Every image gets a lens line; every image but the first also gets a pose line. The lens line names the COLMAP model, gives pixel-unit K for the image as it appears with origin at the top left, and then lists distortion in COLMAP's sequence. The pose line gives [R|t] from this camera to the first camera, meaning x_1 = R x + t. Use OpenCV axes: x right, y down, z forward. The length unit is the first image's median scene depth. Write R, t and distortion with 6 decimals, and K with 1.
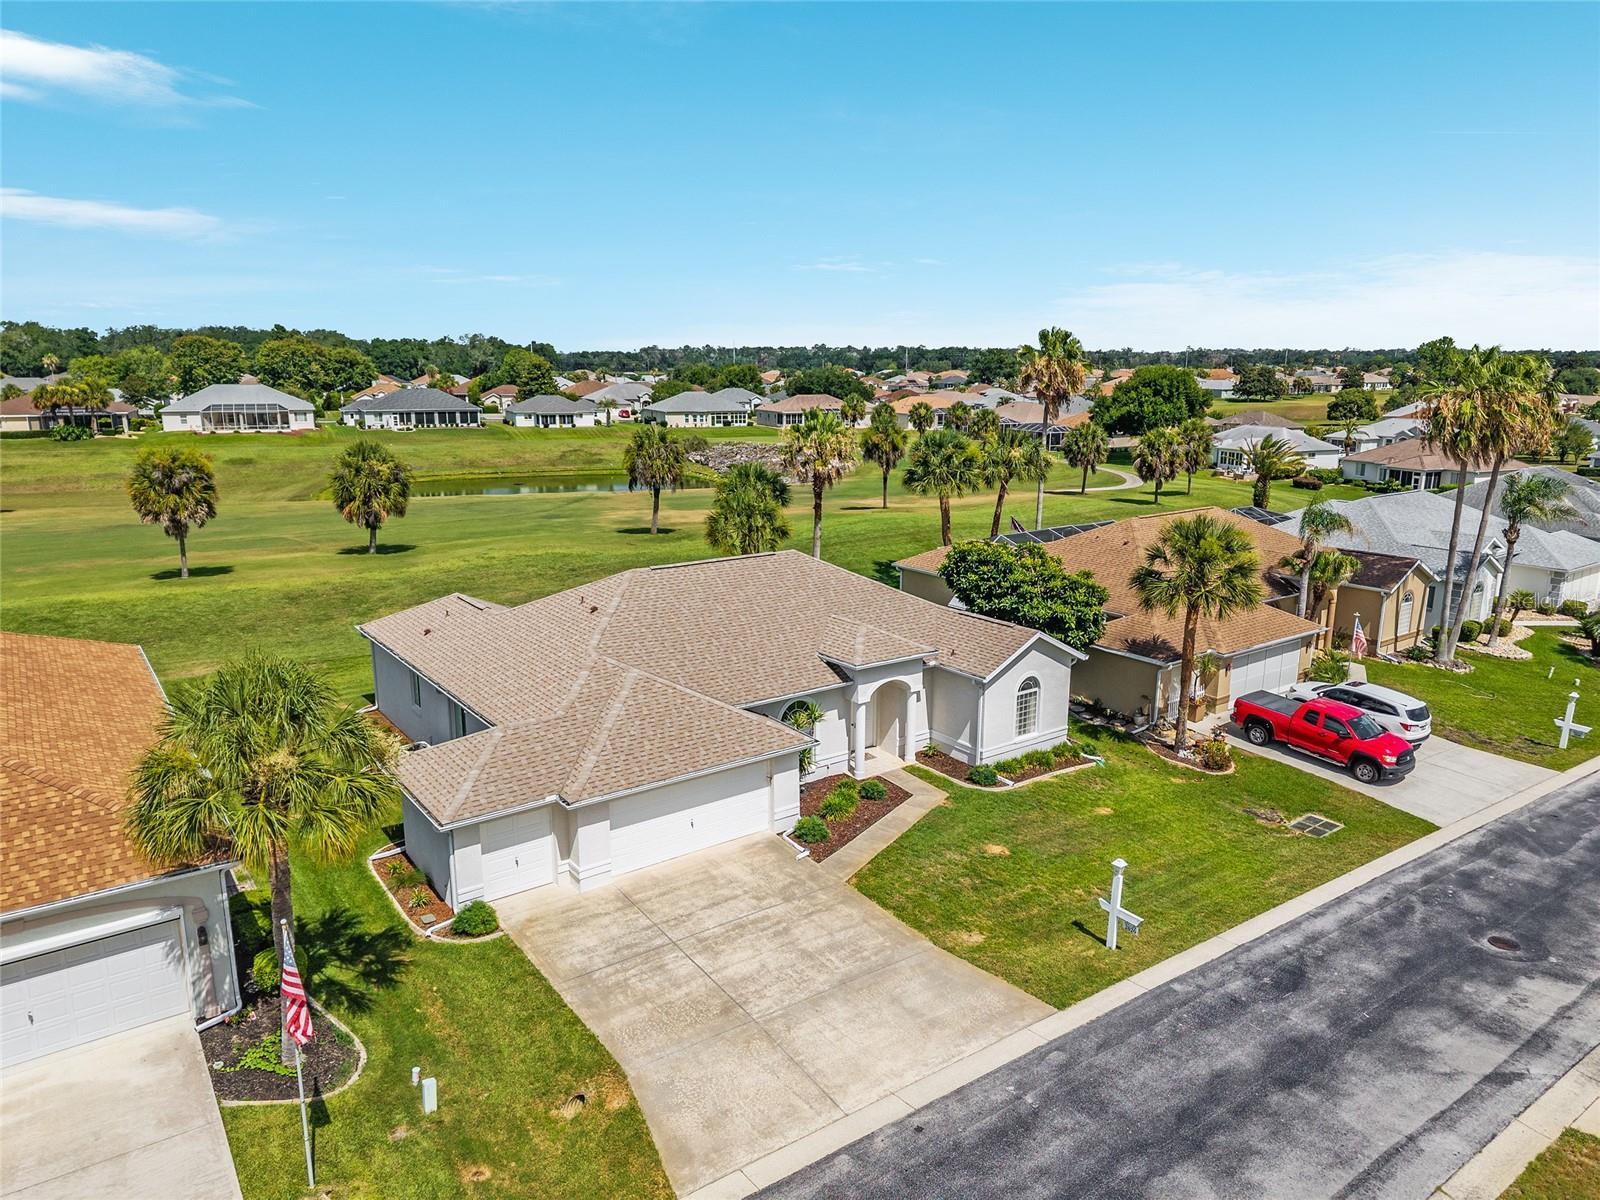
lens RADIAL K [[1068.4, 0, 788.6], [0, 1068.4, 604.4], [0, 0, 1]] dist [0.033796, -0.031053]
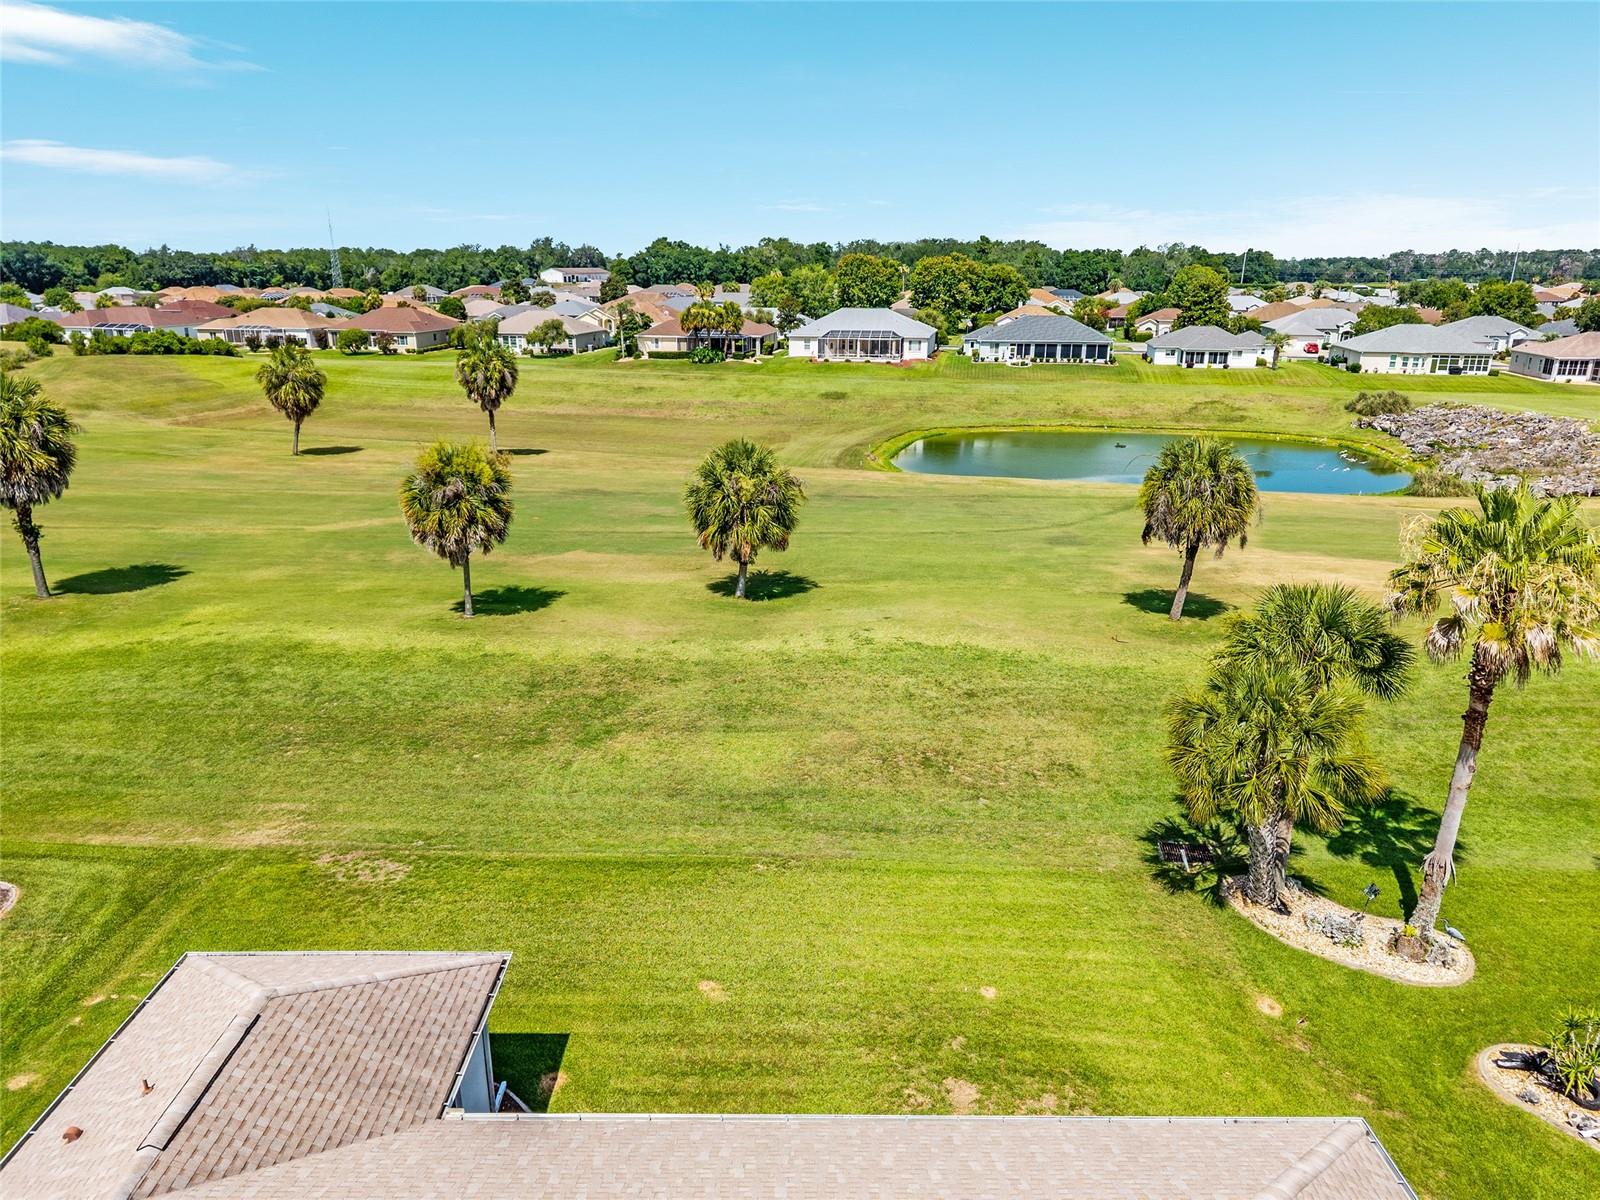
lens RADIAL K [[1068.4, 0, 788.6], [0, 1068.4, 604.4], [0, 0, 1]] dist [0.033796, -0.031053]
pose [[0.810548, 0.176949, -0.558302, 0.059599], [-0.131501, 0.983913, 0.120928, -0.243396], [0.570719, -0.024601, 0.820777, 0.813299]]
